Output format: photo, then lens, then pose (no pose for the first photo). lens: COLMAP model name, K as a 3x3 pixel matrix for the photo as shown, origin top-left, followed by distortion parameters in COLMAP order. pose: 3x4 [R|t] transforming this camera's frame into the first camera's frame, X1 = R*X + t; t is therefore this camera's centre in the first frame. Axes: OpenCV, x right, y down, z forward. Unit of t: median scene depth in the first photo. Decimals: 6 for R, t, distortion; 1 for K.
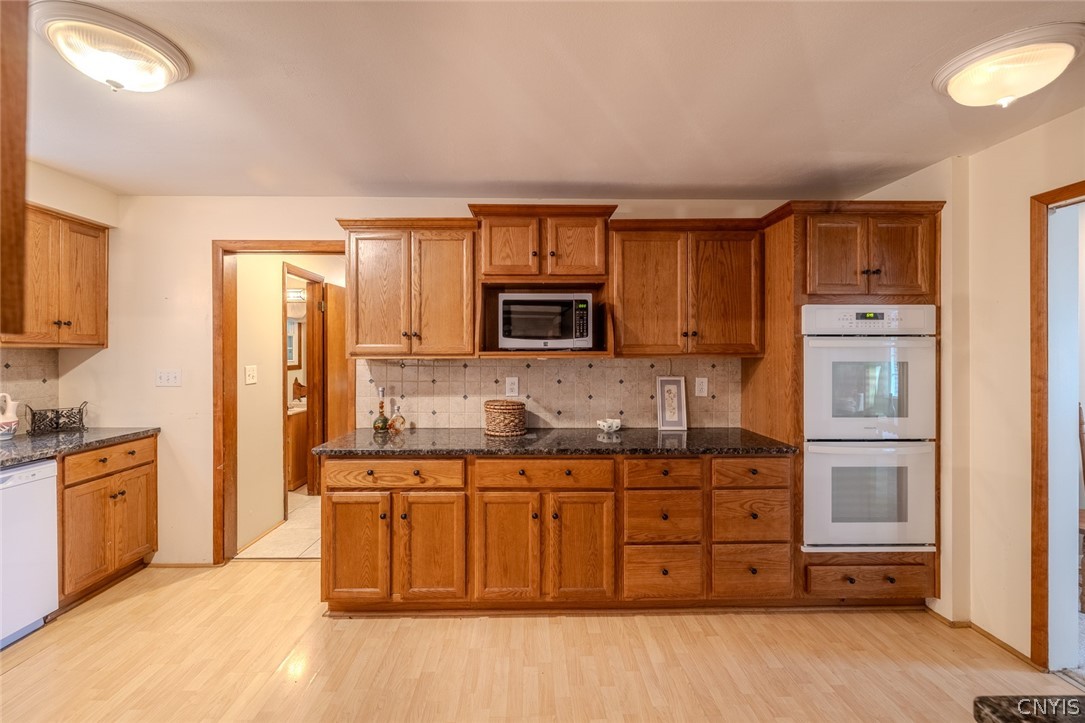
lens RADIAL K [[456.3, 0, 538.5], [0, 456.3, 351.3], [0, 0, 1]] dist [-0.002516, -0.000368]
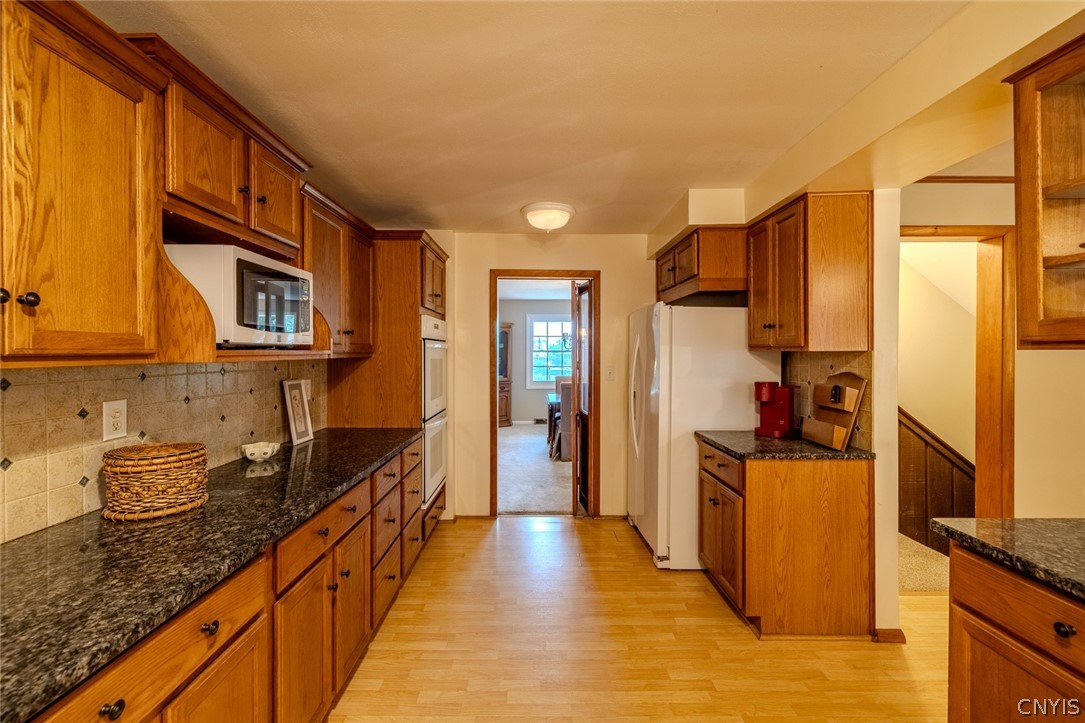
lens RADIAL K [[456.3, 0, 542.0], [0, 456.3, 354.3], [0, 0, 1]] dist [-0.002516, -0.000368]
pose [[0.013676, -0.005030, 0.999894, -0.607397], [-0.002505, 0.999984, 0.005065, 0.002740], [-0.999903, -0.002574, 0.013663, 0.586709]]
